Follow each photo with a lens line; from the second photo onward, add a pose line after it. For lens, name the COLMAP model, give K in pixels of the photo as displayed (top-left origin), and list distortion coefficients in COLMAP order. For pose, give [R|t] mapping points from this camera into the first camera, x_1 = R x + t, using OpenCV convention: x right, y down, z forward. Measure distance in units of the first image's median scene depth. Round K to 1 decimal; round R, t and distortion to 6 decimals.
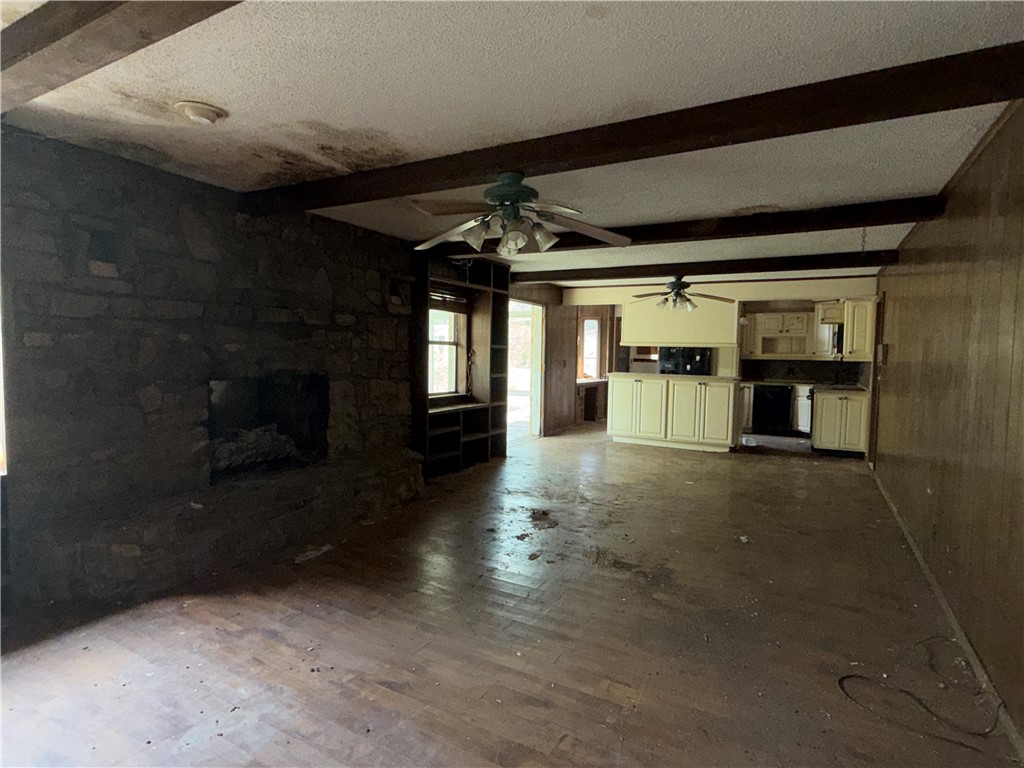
lens RADIAL K [[544.2, 0, 513.9], [0, 544.2, 386.7], [0, 0, 1]] dist [0.002806, -0.000057]
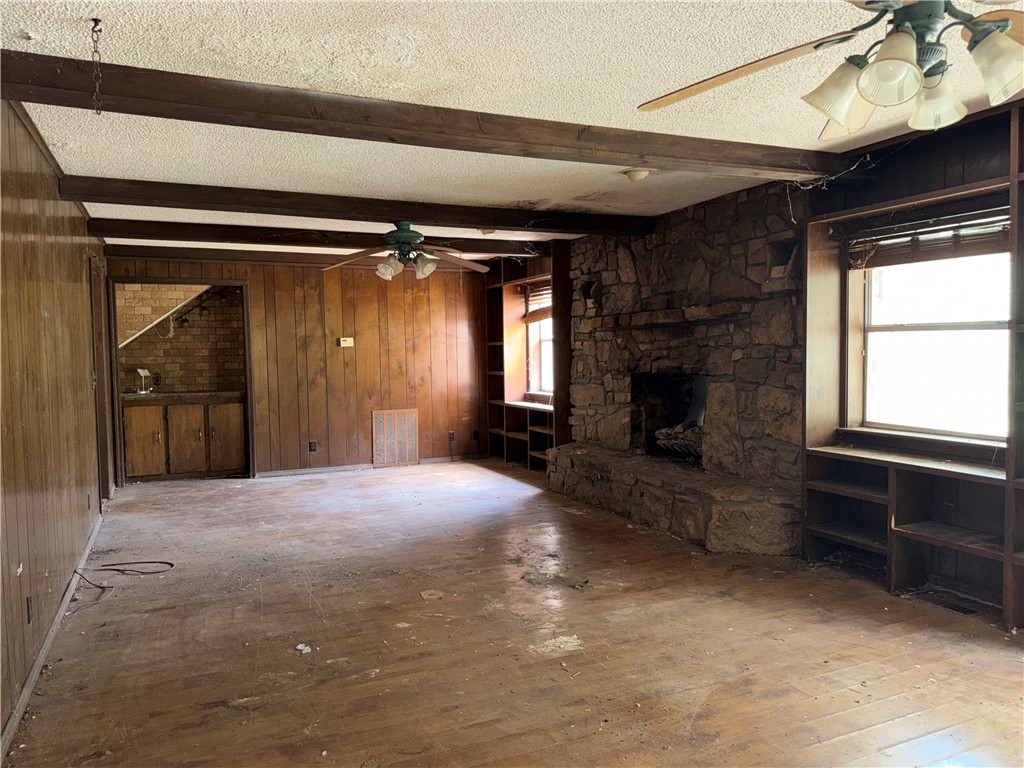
lens RADIAL K [[746.3, 0, 512.7], [0, 746.3, 383.7], [0, 0, 1]] dist [0.008361, -0.000406]
pose [[-0.598280, 0.031351, -0.800674, 0.804839], [-0.043236, 0.996516, 0.071326, -0.077581], [0.800120, 0.077290, -0.594840, 1.413779]]
